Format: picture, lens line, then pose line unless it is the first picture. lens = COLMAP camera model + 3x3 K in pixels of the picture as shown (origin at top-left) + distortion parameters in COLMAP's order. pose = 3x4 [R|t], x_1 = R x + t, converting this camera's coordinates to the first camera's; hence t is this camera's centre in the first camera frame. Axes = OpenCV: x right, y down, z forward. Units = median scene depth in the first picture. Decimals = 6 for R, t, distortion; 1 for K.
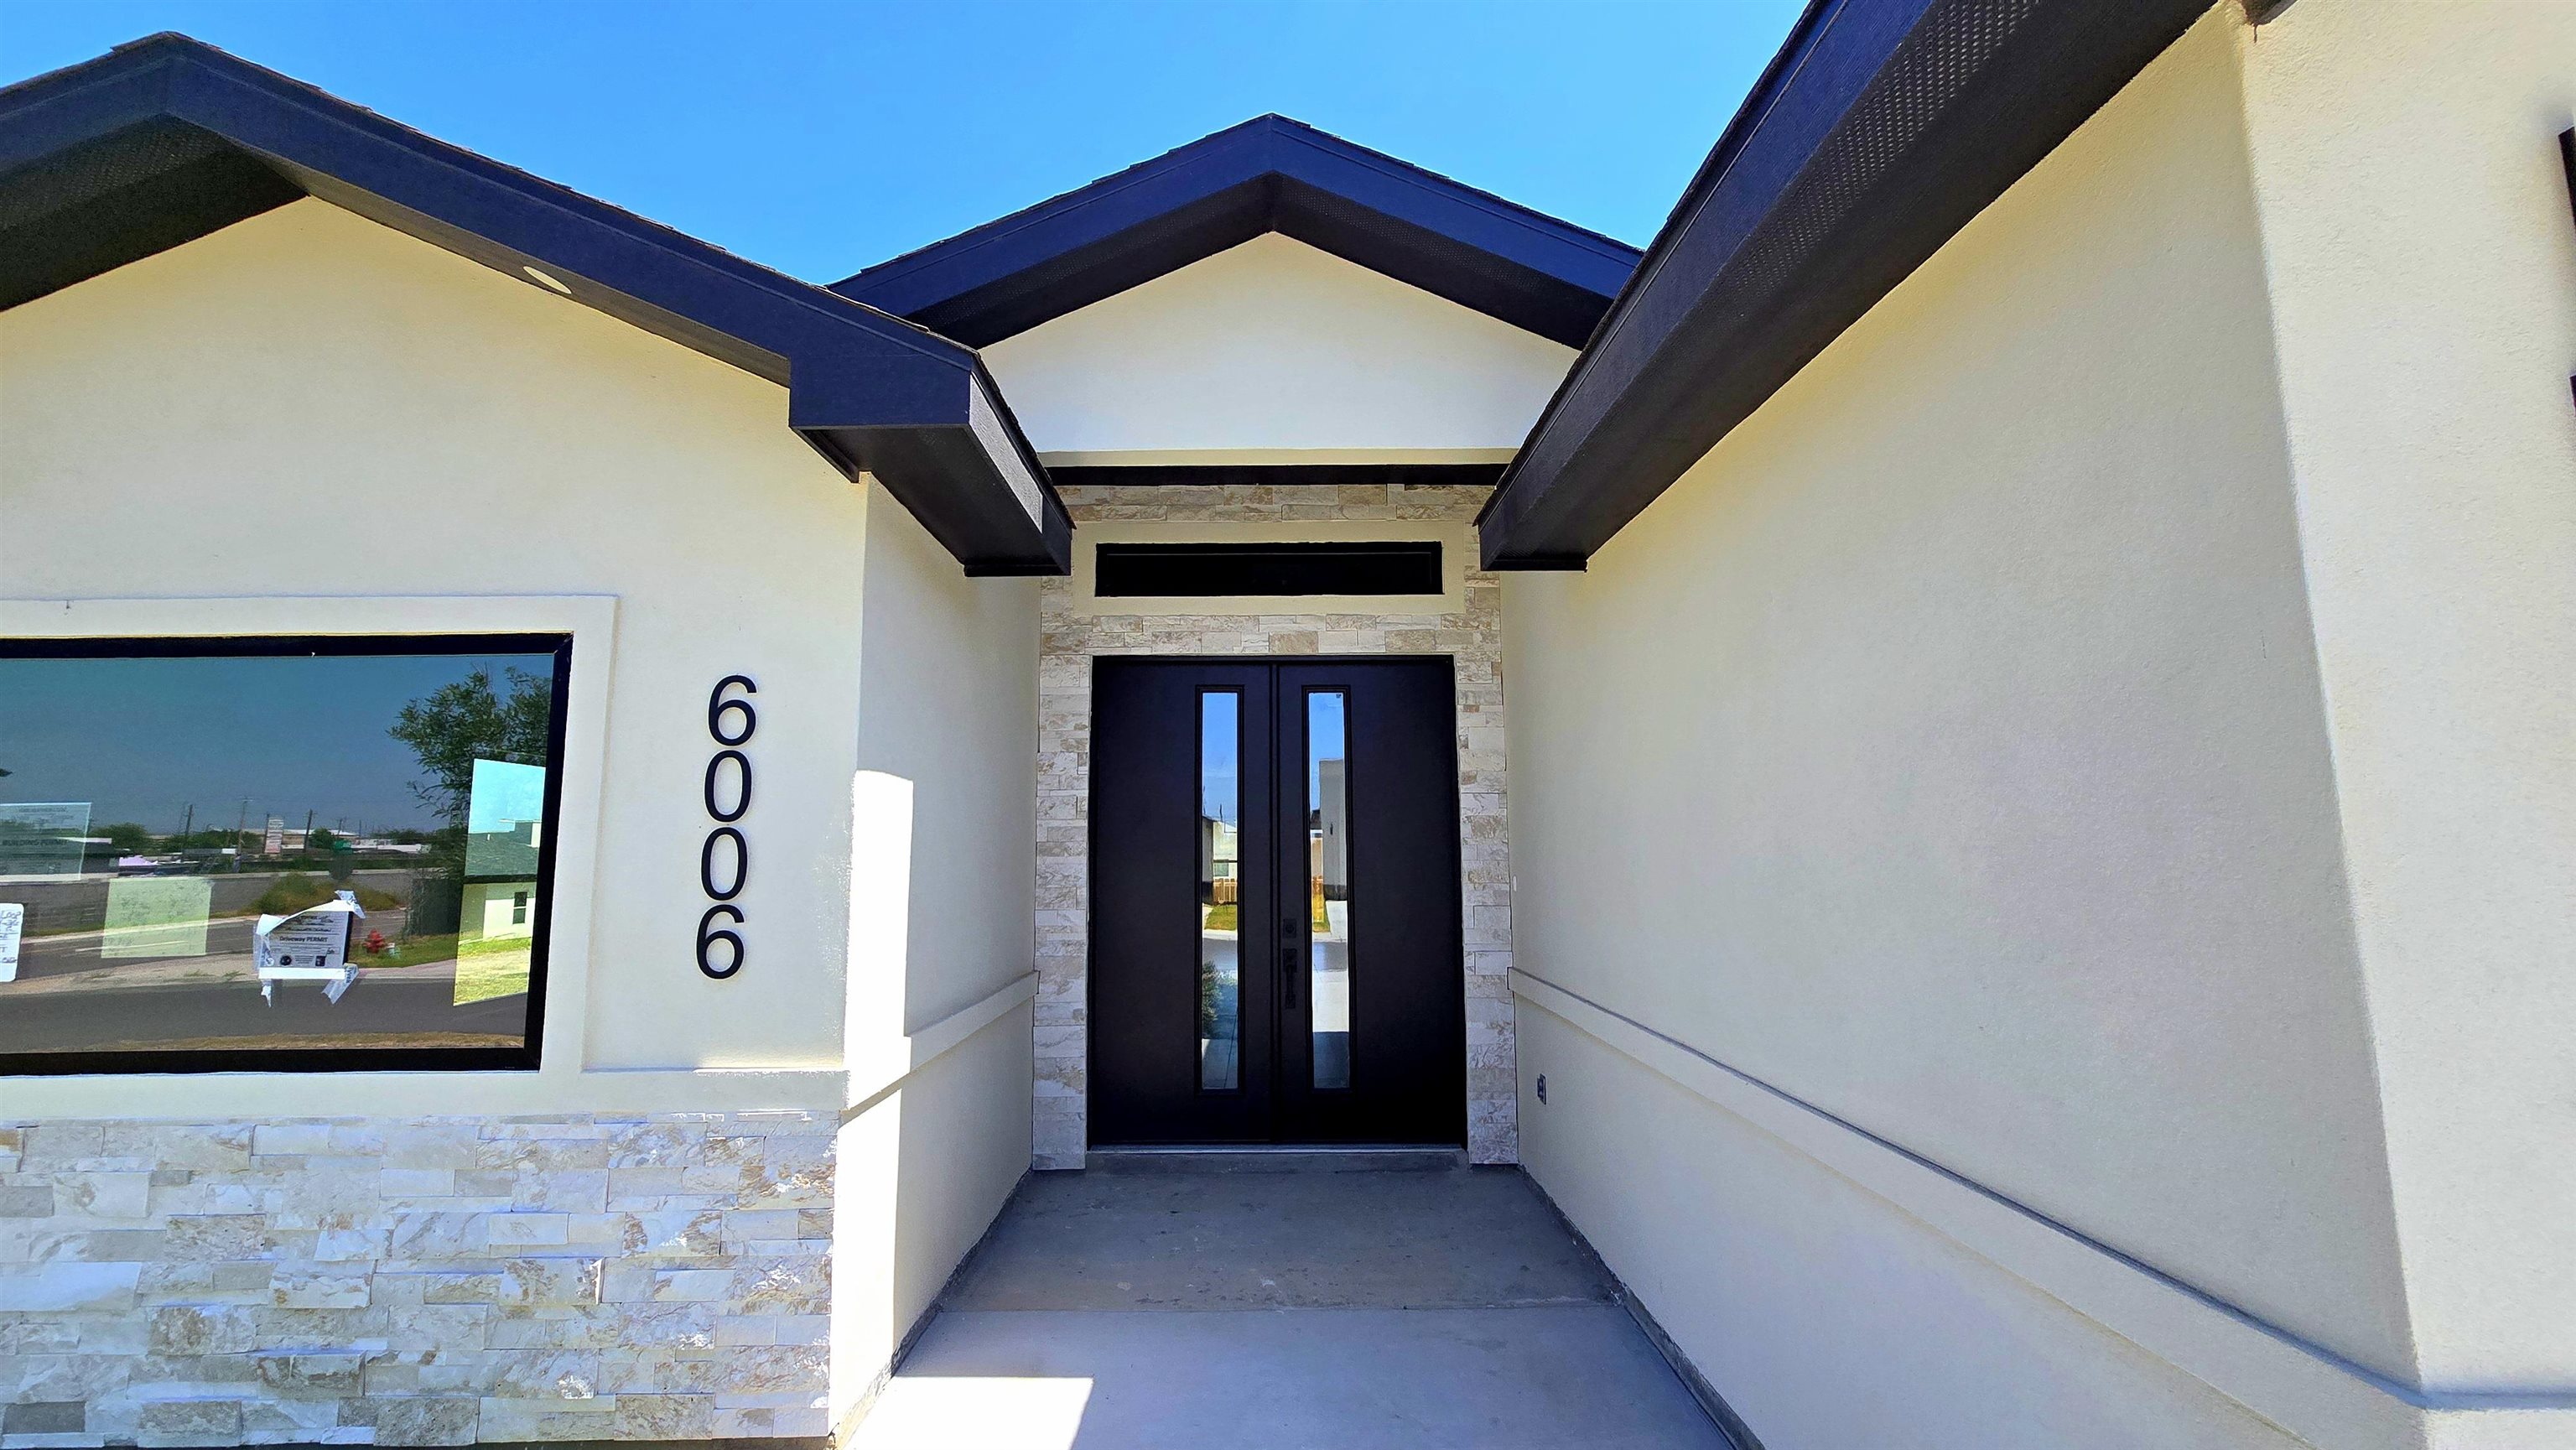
lens RADIAL K [[1058.5, 0, 1275.4], [0, 1058.5, 720.8], [0, 0, 1]] dist [-0.002196, -0.000261]
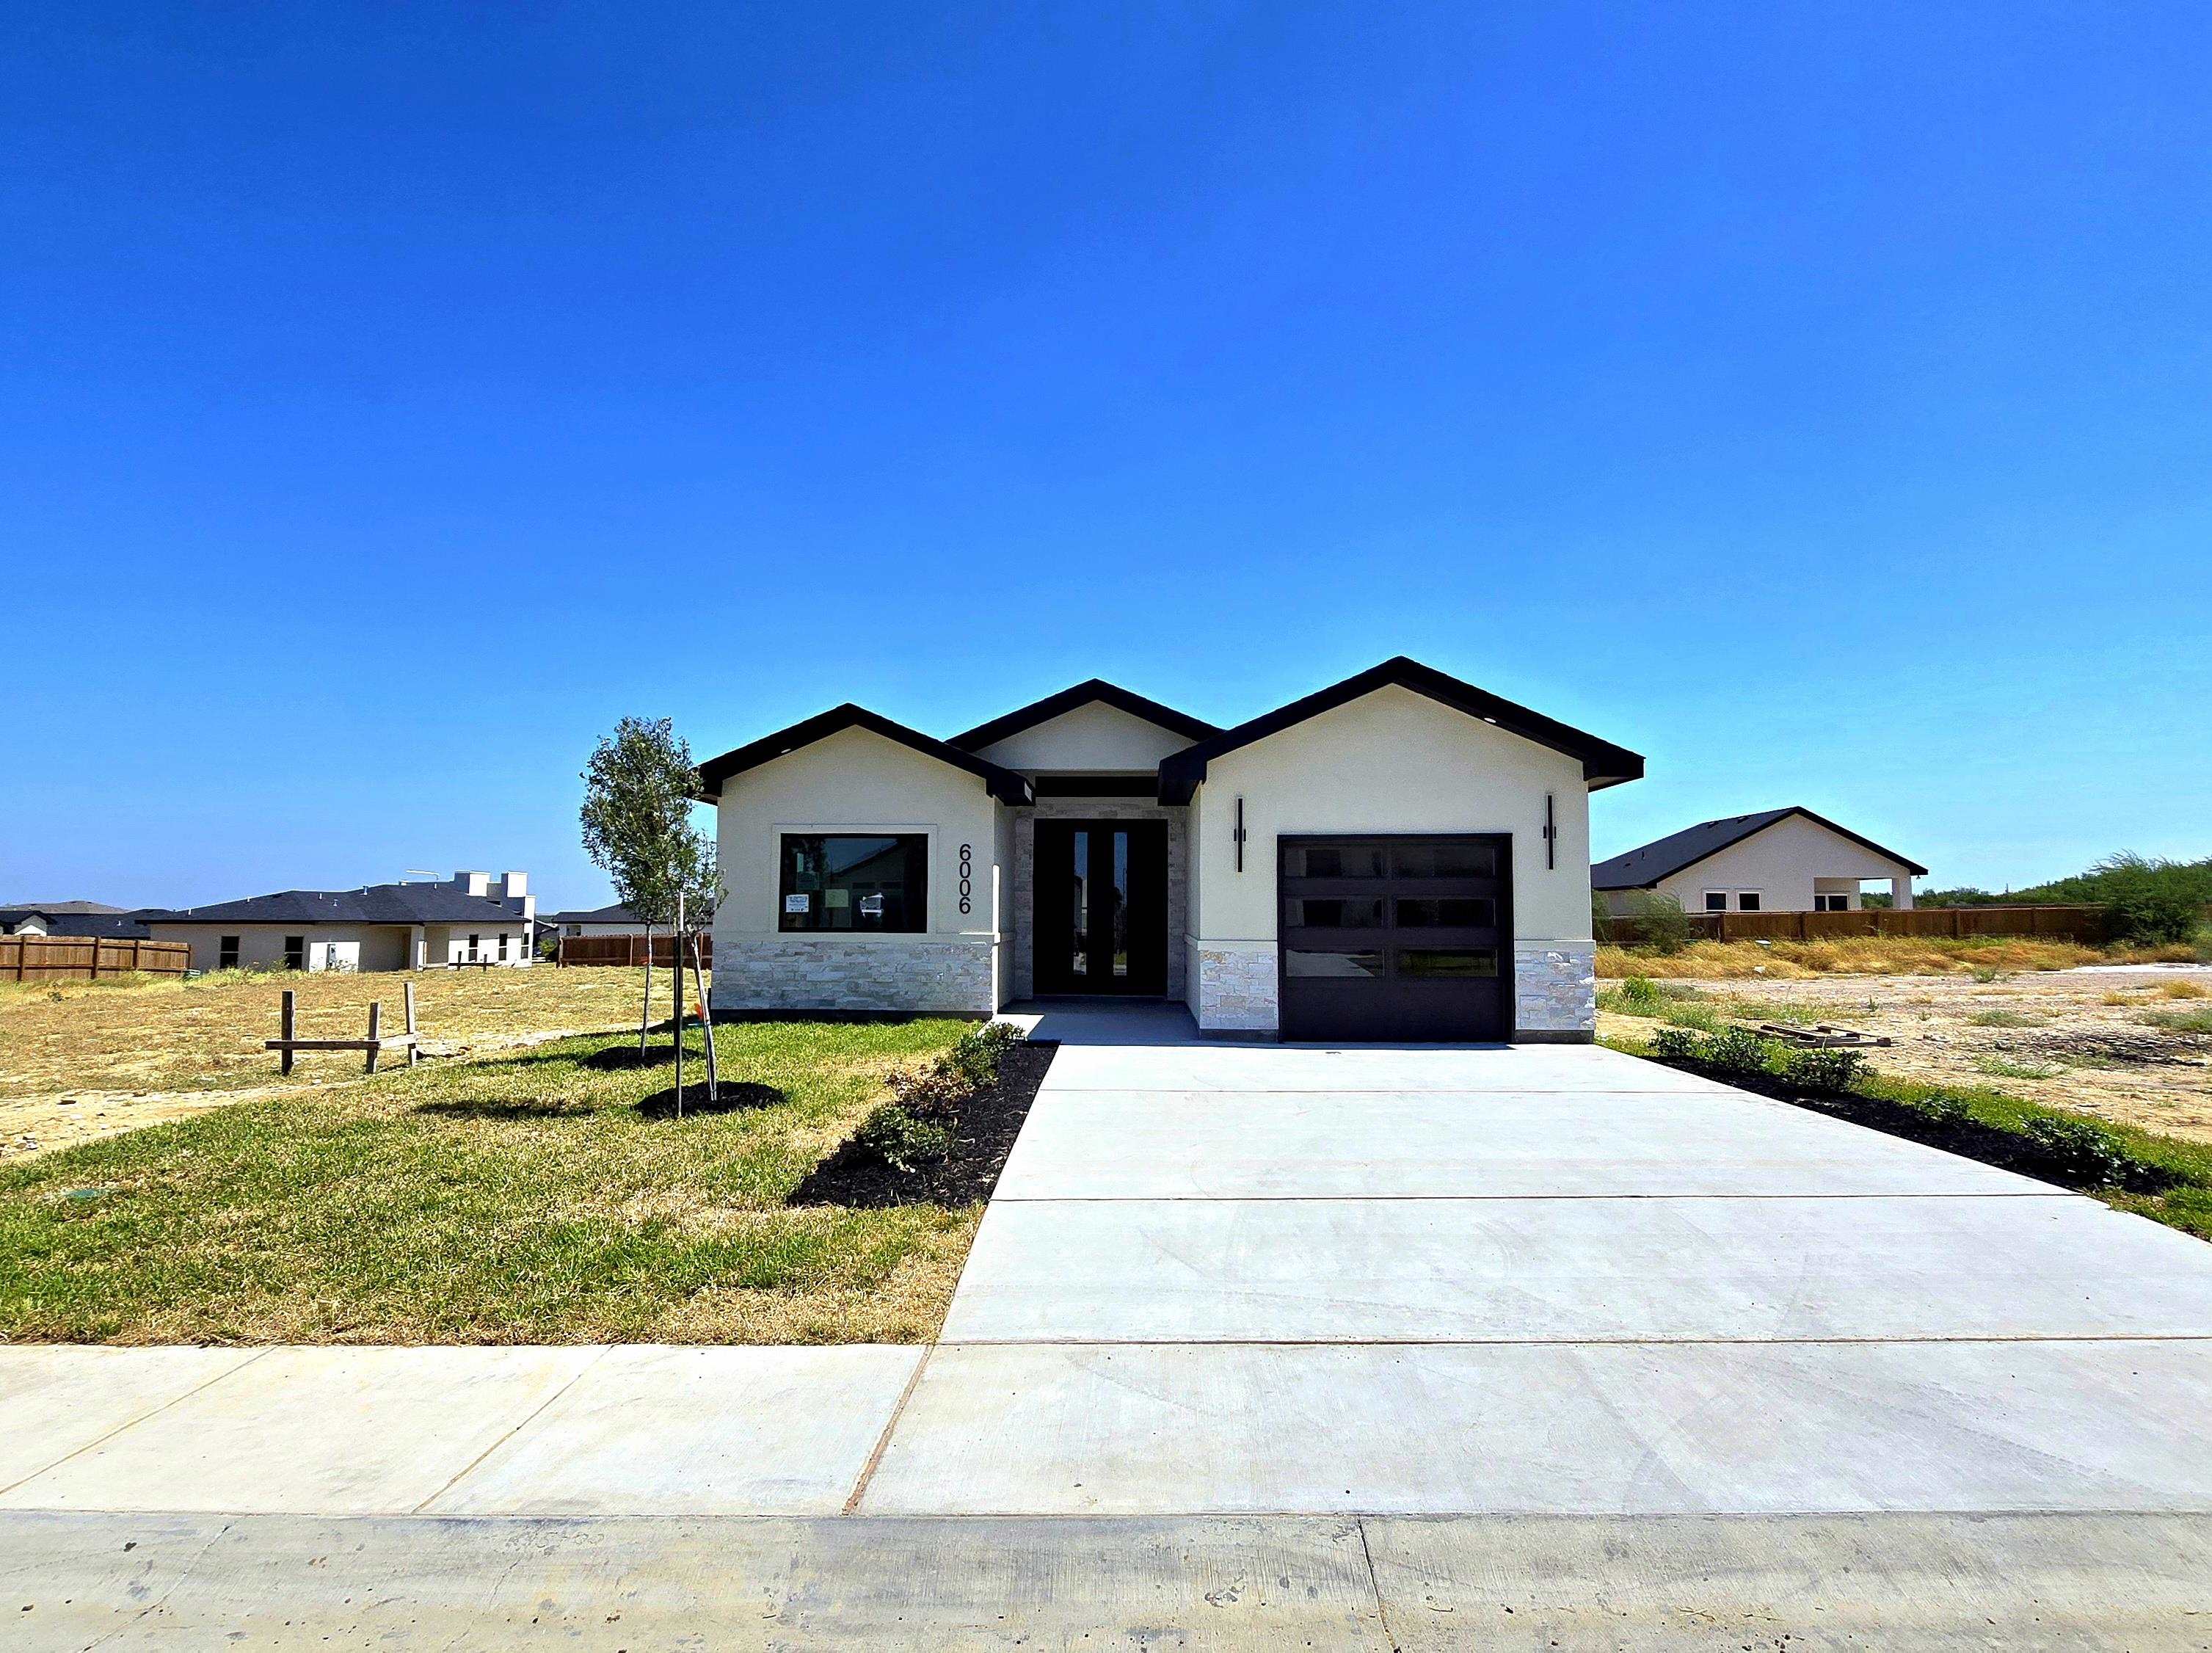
lens RADIAL K [[891.4, 0, 1106.0], [0, 891.4, 826.5], [0, 0, 1]] dist [-0.000371, -0.000005]
pose [[0.999361, 0.010926, -0.034022, 0.179057], [-0.009825, 0.999427, 0.032382, -0.236224], [0.034357, -0.032028, 0.998896, -2.576462]]
